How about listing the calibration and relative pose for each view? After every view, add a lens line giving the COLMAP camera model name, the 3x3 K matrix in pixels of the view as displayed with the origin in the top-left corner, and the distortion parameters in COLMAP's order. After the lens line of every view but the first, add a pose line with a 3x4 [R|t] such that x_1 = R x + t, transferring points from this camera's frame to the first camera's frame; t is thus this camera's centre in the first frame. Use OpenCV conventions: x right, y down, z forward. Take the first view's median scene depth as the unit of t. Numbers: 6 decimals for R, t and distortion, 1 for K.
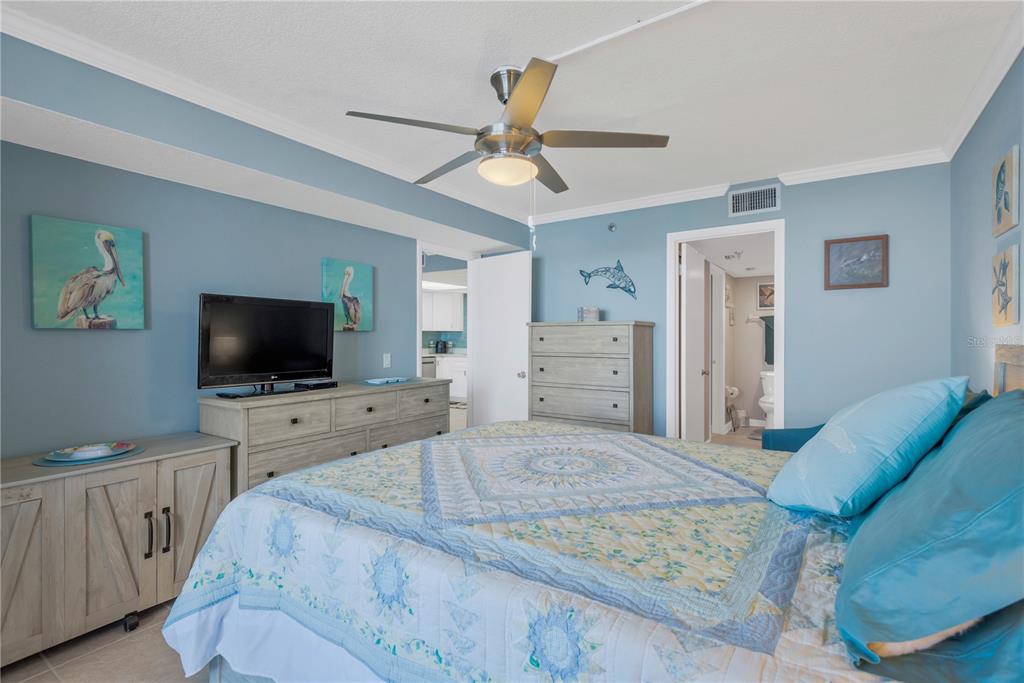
lens RADIAL K [[479.3, 0, 508.3], [0, 479.3, 337.1], [0, 0, 1]] dist [0.028768, -0.011825]
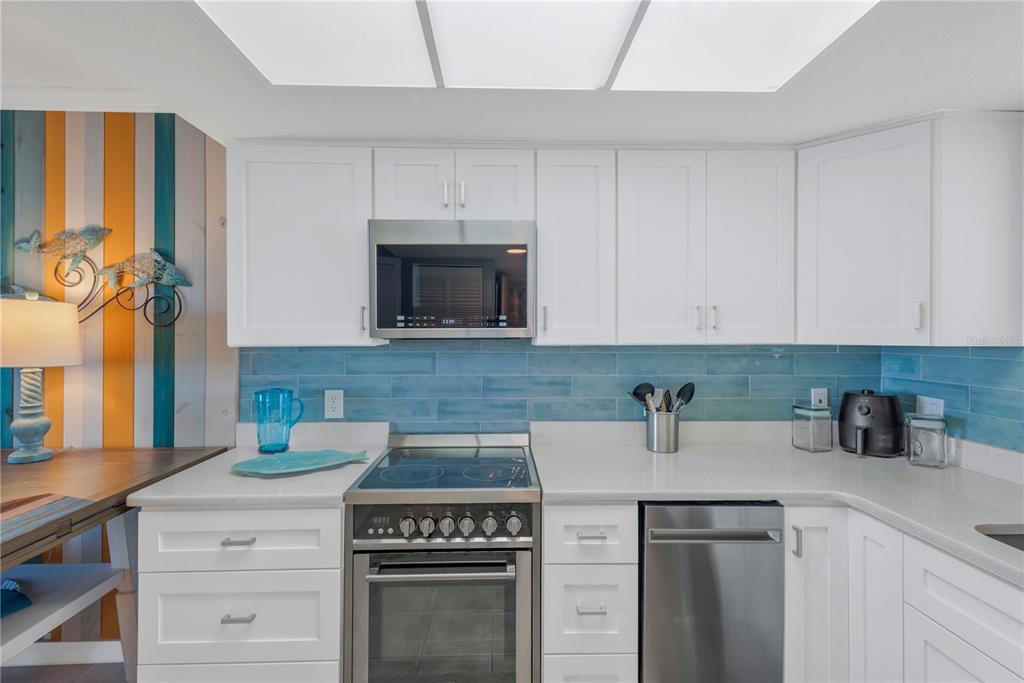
lens RADIAL K [[479.3, 0, 508.3], [0, 479.3, 337.1], [0, 0, 1]] dist [0.028768, -0.011825]
pose [[0.586703, 0.003721, -0.809794, -0.064388], [-0.004290, 0.999990, 0.001486, -0.014652], [0.809791, 0.002602, 0.586712, 0.758226]]
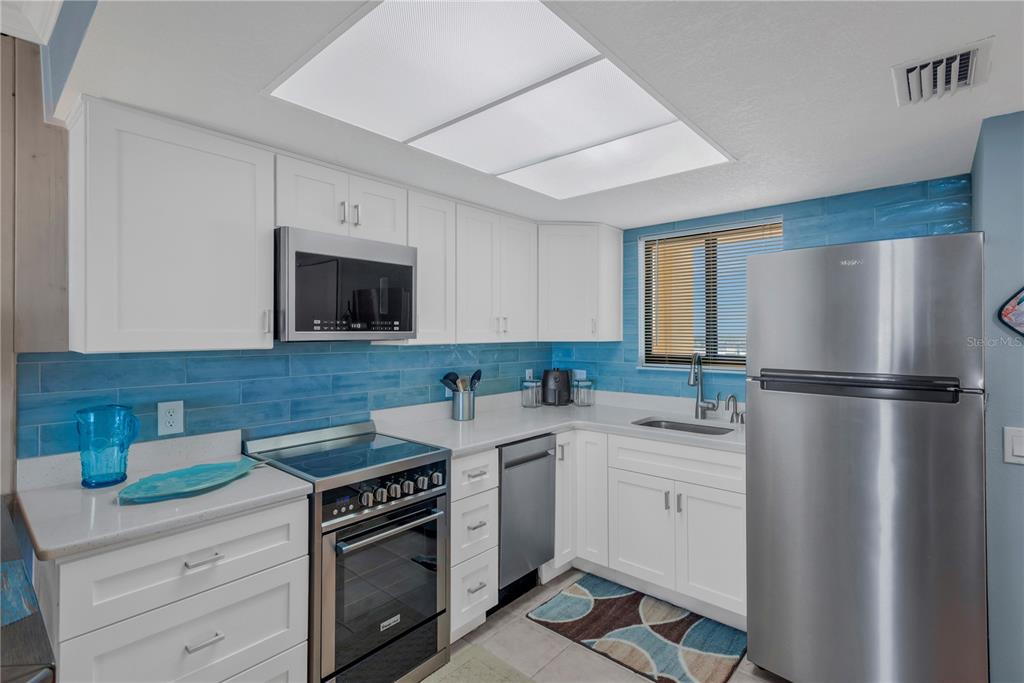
lens RADIAL K [[479.3, 0, 508.3], [0, 479.3, 337.1], [0, 0, 1]] dist [0.028768, -0.011825]
pose [[0.992113, -0.005030, -0.125244, -0.130479], [0.004593, 0.999982, -0.003783, -0.014118], [0.125261, 0.003178, 0.992119, 0.649782]]
